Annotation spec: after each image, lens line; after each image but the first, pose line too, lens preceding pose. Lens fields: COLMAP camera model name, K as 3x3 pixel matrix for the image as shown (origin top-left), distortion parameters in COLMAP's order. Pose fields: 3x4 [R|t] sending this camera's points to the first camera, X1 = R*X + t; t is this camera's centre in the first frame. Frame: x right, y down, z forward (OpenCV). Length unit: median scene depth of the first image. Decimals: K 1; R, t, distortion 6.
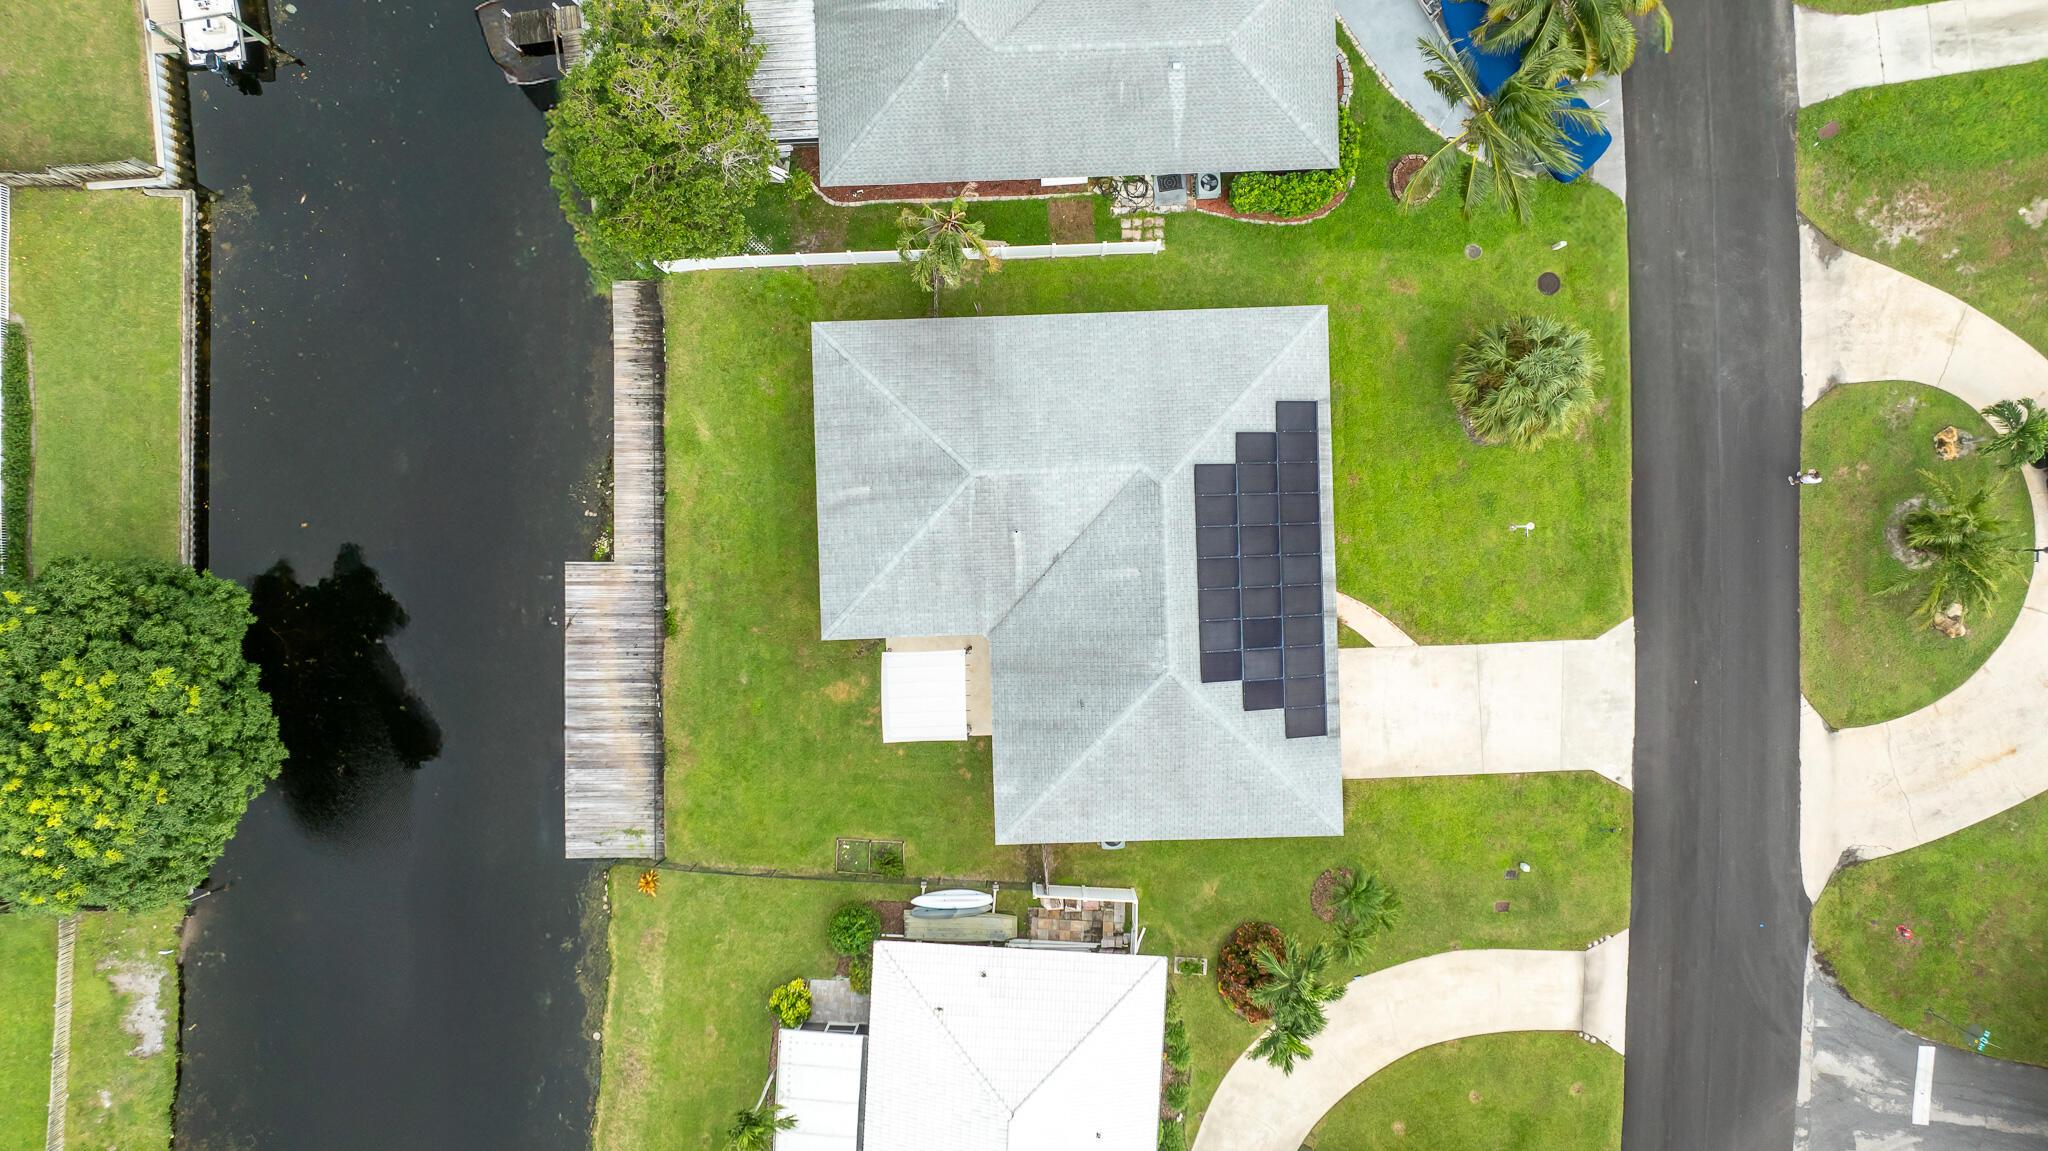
lens RADIAL K [[1442.0, 0, 1024.0], [0, 1442.0, 575.5], [0, 0, 1]] dist [-0.021981, -0.003106]
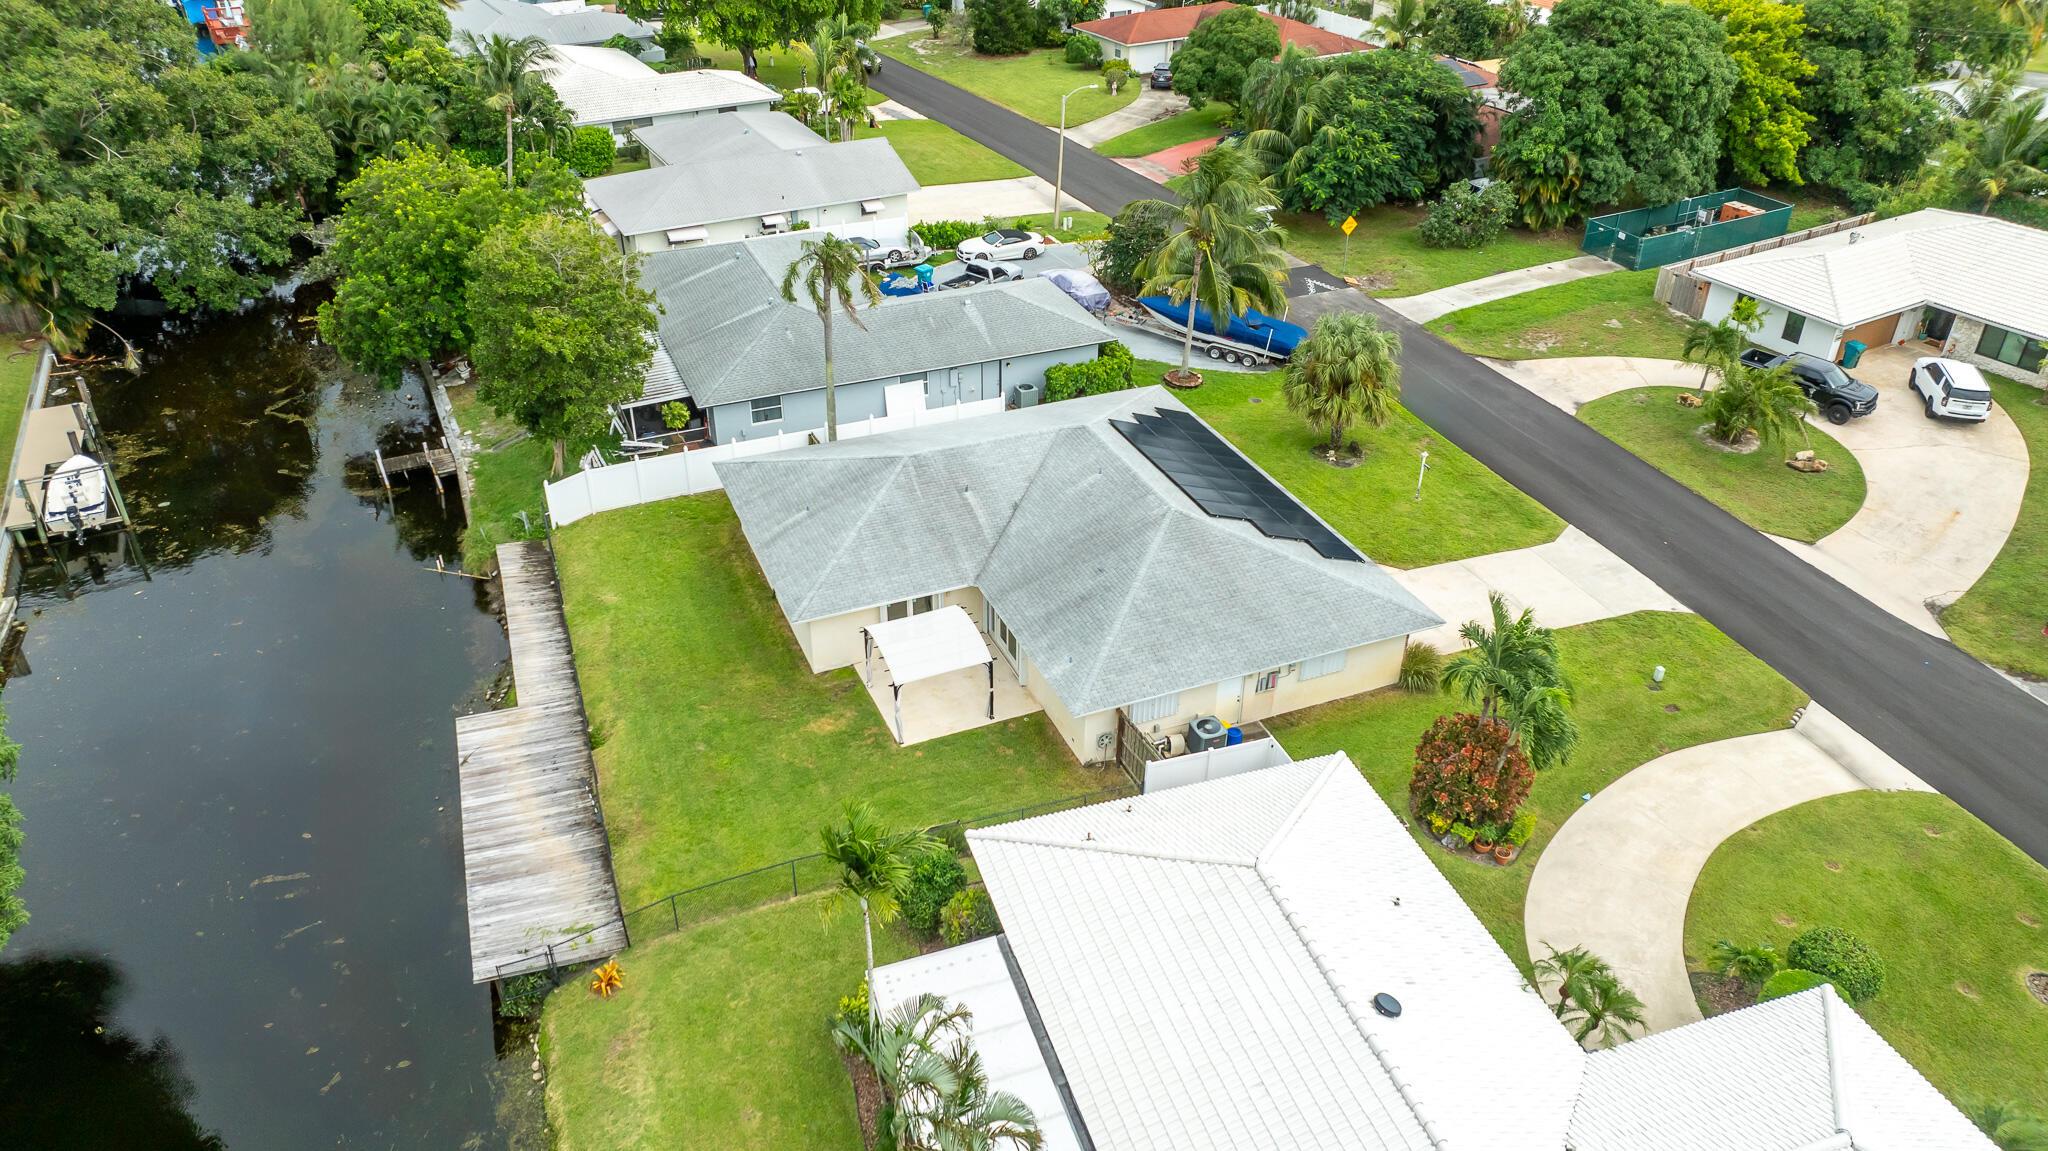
lens RADIAL K [[1442.0, 0, 1024.0], [0, 1442.0, 575.5], [0, 0, 1]] dist [-0.021981, -0.003106]
pose [[0.934332, -0.177805, 0.308885, -0.256105], [0.356382, 0.475946, -0.804032, 0.724516], [-0.004052, 0.861313, 0.508058, 0.516481]]
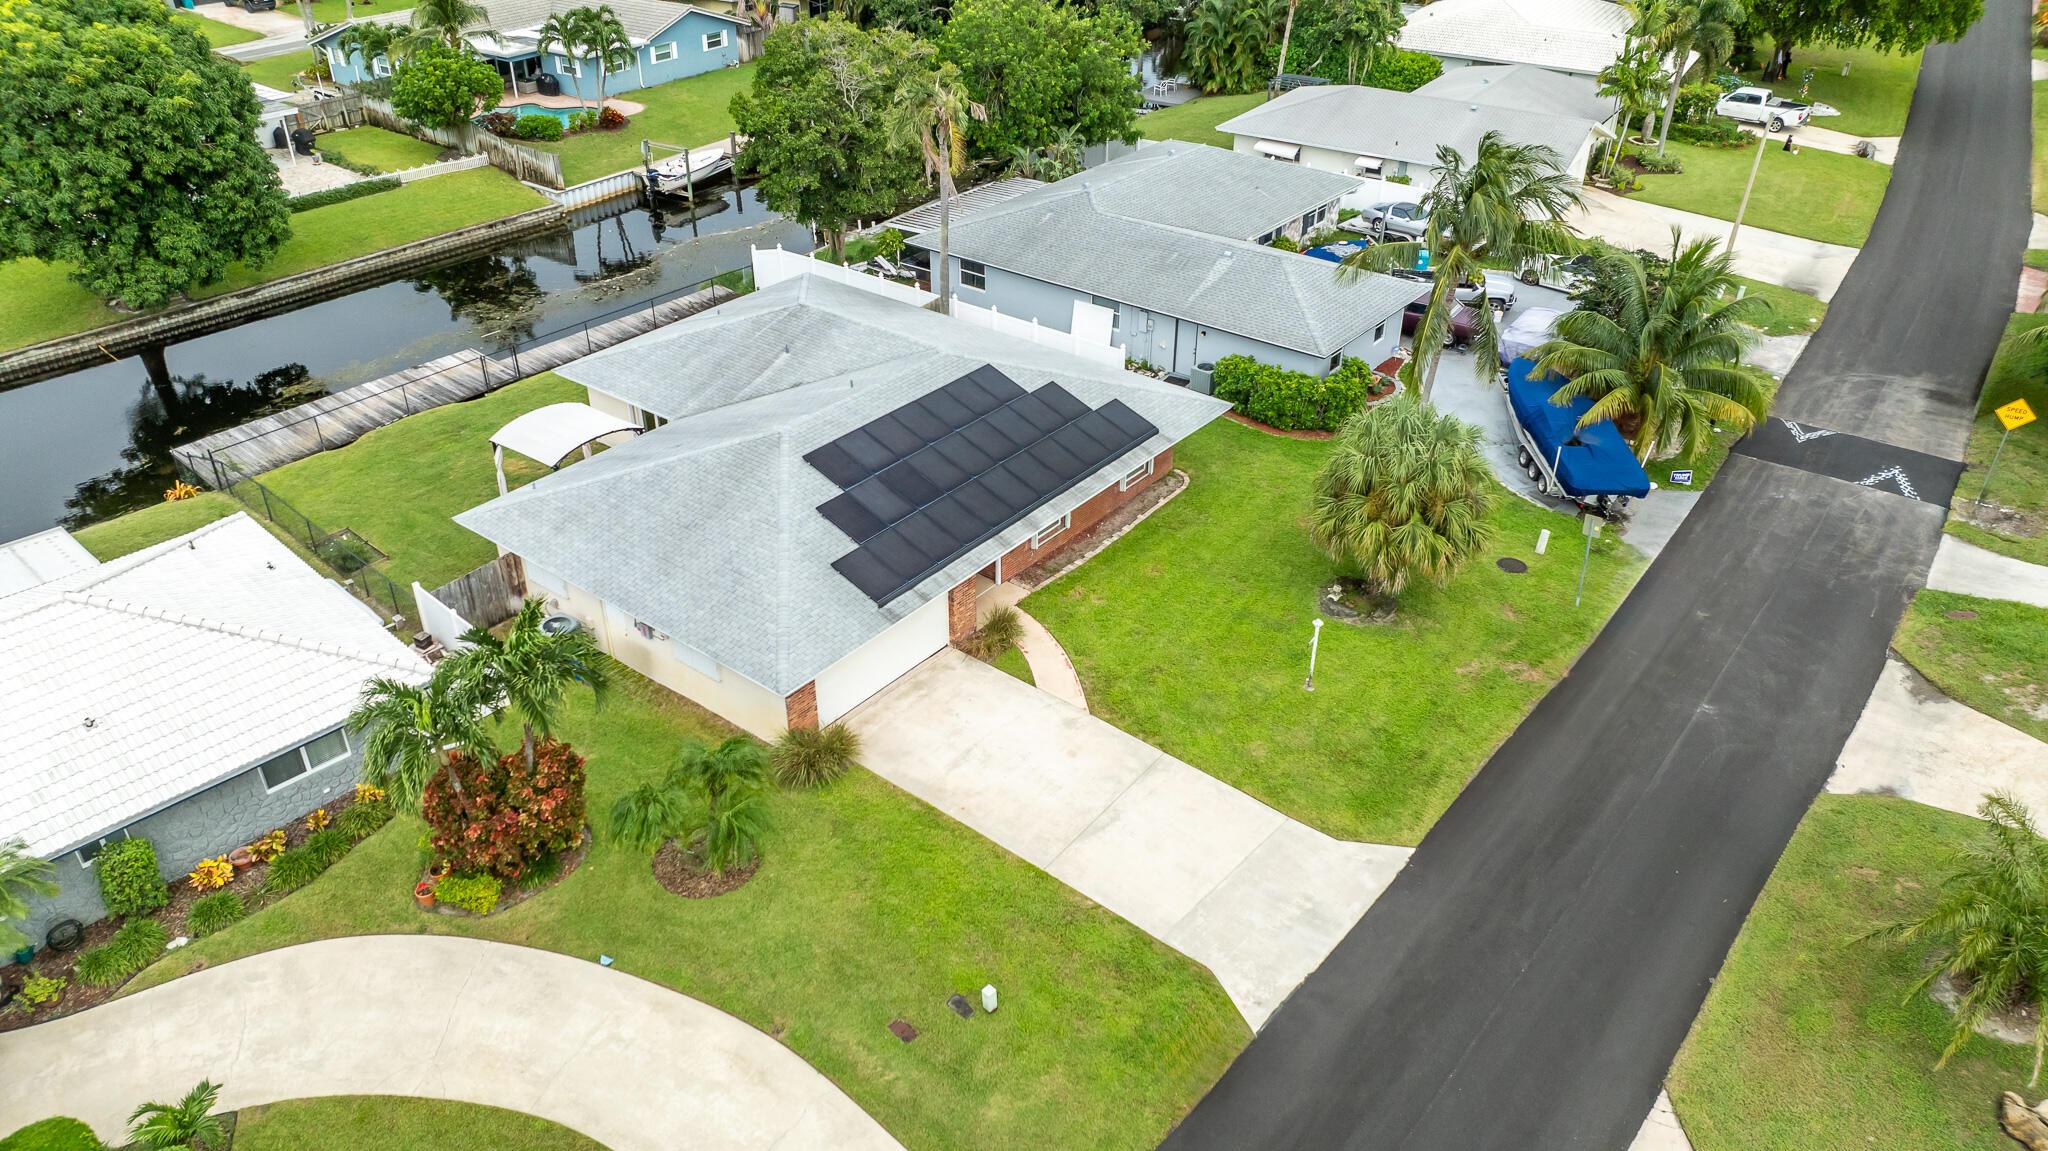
lens RADIAL K [[1442.0, 0, 1024.0], [0, 1442.0, 575.5], [0, 0, 1]] dist [-0.021981, -0.003106]
pose [[0.766516, 0.346467, -0.540753, 0.578487], [-0.641812, 0.383059, -0.664337, 0.472796], [-0.023030, 0.856286, 0.515988, 0.610079]]
